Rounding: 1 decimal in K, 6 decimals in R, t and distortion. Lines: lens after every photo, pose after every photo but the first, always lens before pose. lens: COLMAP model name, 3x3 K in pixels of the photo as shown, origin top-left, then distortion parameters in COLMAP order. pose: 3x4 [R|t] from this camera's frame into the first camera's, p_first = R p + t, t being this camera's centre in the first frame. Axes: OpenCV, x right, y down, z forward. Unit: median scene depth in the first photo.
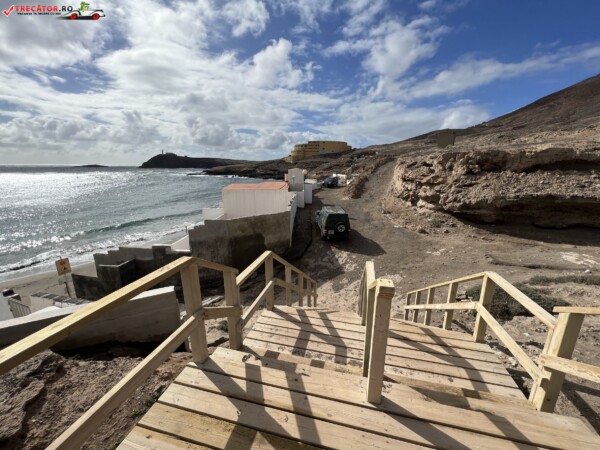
lens RADIAL K [[239.2, 0, 299.4], [0, 239.2, 219.2], [0, 0, 1]] dist [-0.006067, 0.000522]
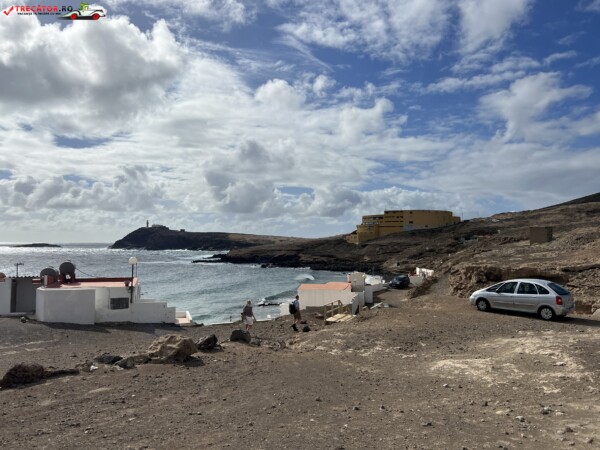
lens RADIAL K [[450.8, 0, 298.2], [0, 450.8, 211.1], [0, 0, 1]] dist [0.051962, -0.054014]
pose [[0.986693, -0.010574, -0.162252, 0.019147], [-0.036581, 0.957865, -0.284880, 0.047477], [0.158428, 0.287025, 0.944731, -0.412161]]
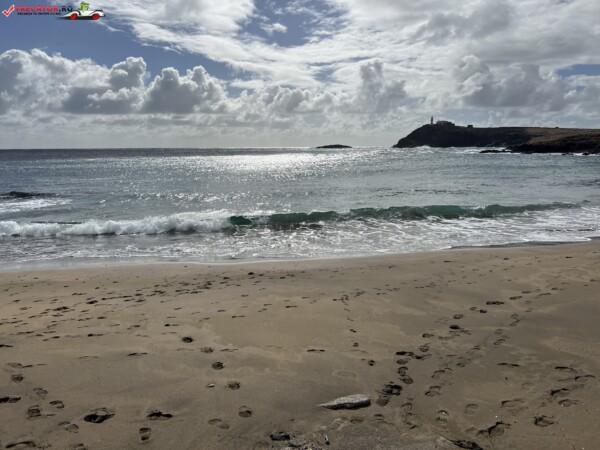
lens RADIAL K [[450.8, 0, 299.6], [0, 450.8, 225.8], [0, 0, 1]] dist [0.051962, -0.054014]
pose [[0.716794, 0.111526, -0.688309, -0.003766], [-0.139521, 0.990104, 0.015131, -0.042424], [0.683184, 0.085188, 0.725260, 0.110095]]
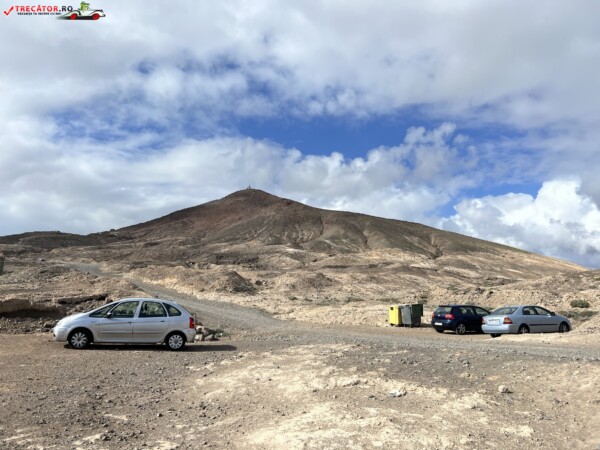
lens RADIAL K [[450.8, 0, 300.2], [0, 450.8, 239.9], [0, 0, 1]] dist [0.051962, -0.054014]
pose [[0.528519, 0.129498, 0.838986, -0.028180], [0.150103, 0.958469, -0.242498, 0.037263], [-0.835546, 0.254099, 0.487131, -0.273660]]
